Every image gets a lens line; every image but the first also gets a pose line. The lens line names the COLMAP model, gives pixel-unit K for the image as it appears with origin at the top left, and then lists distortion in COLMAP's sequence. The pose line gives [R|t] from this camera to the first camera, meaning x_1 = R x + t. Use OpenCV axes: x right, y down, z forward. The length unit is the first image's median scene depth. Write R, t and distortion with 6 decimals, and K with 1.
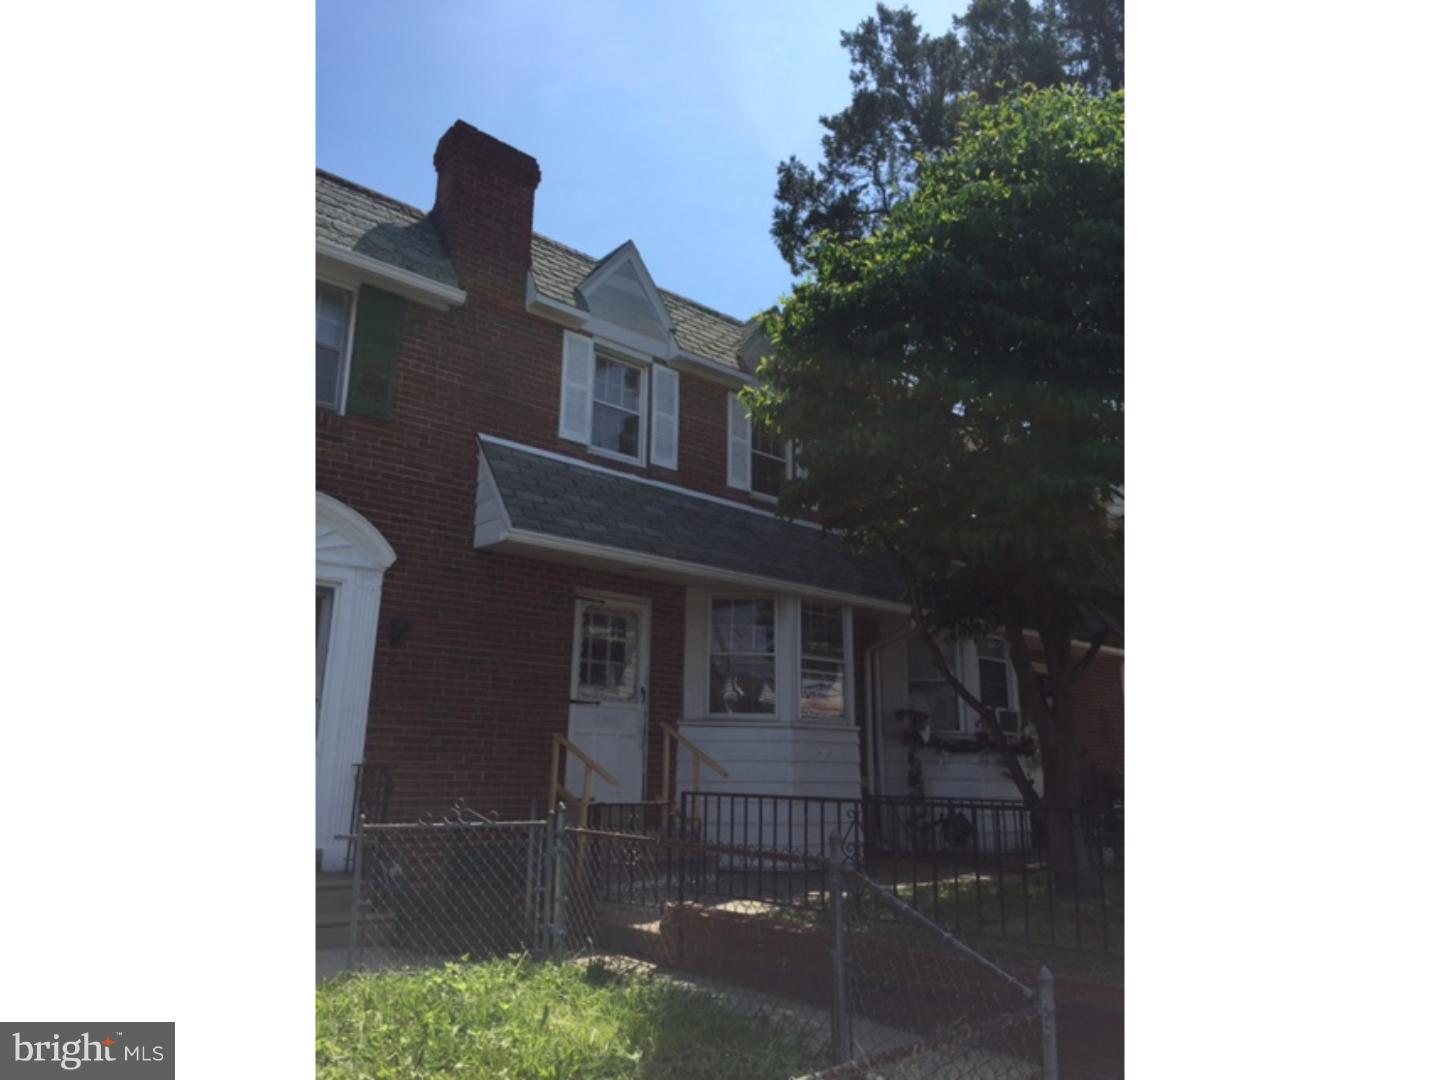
lens RADIAL K [[924.4, 0, 718.3], [0, 924.4, 533.7], [0, 0, 1]] dist [0.015971, -0.008864]
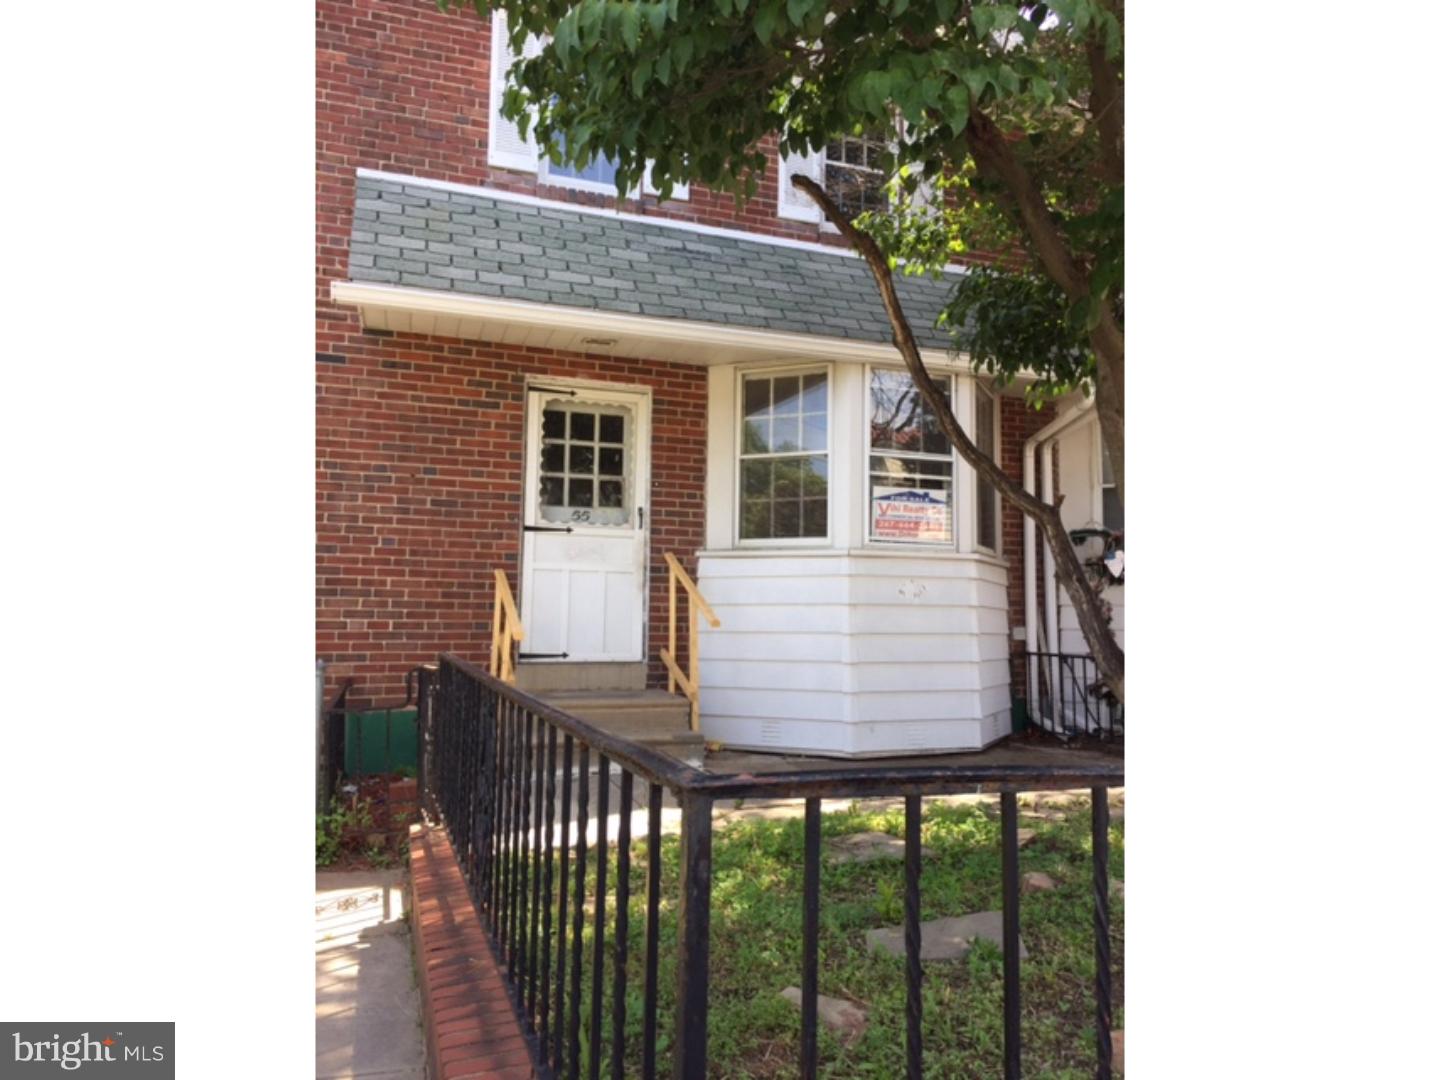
lens RADIAL K [[924.4, 0, 720.0], [0, 924.4, 551.1], [0, 0, 1]] dist [0.015971, -0.008864]
pose [[0.928745, -0.029152, -0.369572, 0.247792], [0.093395, 0.983148, 0.157153, 0.092206], [0.358763, -0.180471, 0.915816, 0.352297]]
